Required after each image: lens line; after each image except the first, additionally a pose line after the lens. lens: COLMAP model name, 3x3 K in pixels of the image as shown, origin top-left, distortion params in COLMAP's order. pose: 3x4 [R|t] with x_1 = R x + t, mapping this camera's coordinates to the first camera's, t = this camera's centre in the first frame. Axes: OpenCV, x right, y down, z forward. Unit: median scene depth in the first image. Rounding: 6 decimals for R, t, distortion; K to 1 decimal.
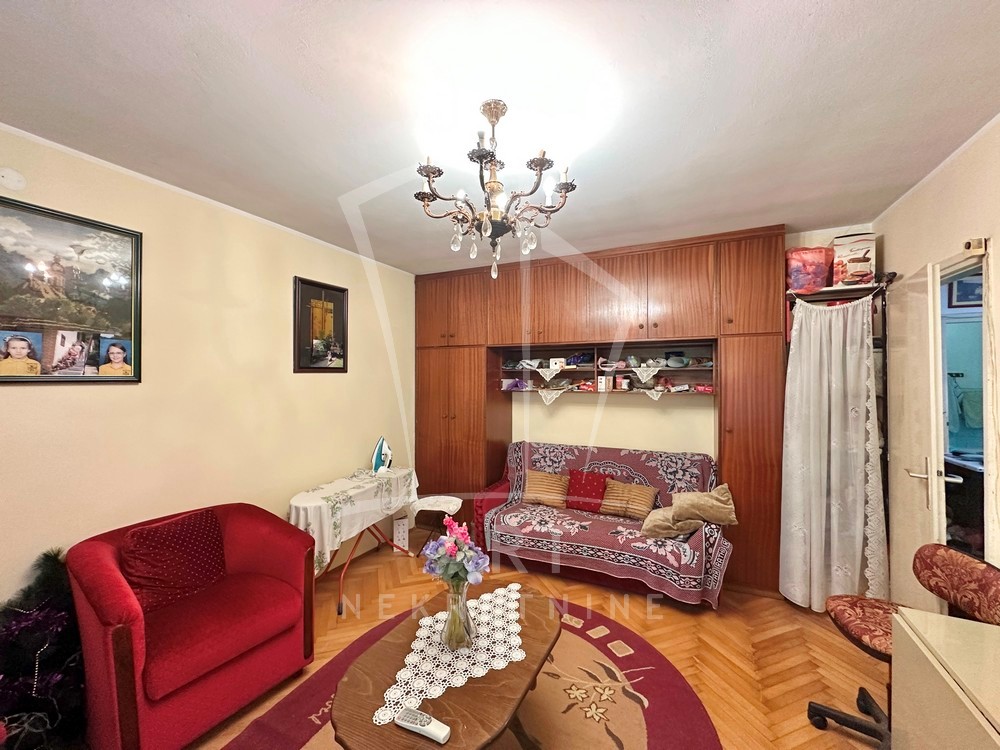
lens RADIAL K [[399.2, 0, 497.8], [0, 399.2, 374.1], [0, 0, 1]] dist [-0.000544, -0.000836]
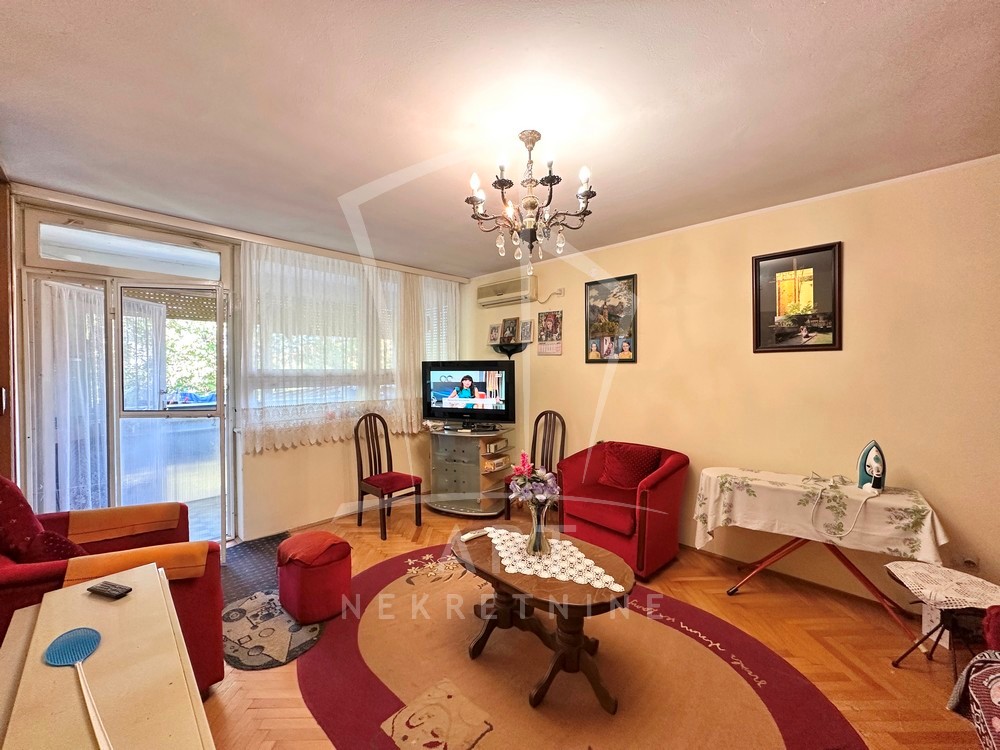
lens RADIAL K [[399.2, 0, 500.8], [0, 399.2, 373.0], [0, 0, 1]] dist [-0.000544, -0.000836]
pose [[-0.309171, 0.015084, -0.950887, 0.941562], [0.009123, 0.999875, 0.012895, 0.041675], [0.950963, -0.004688, -0.309270, 1.015060]]
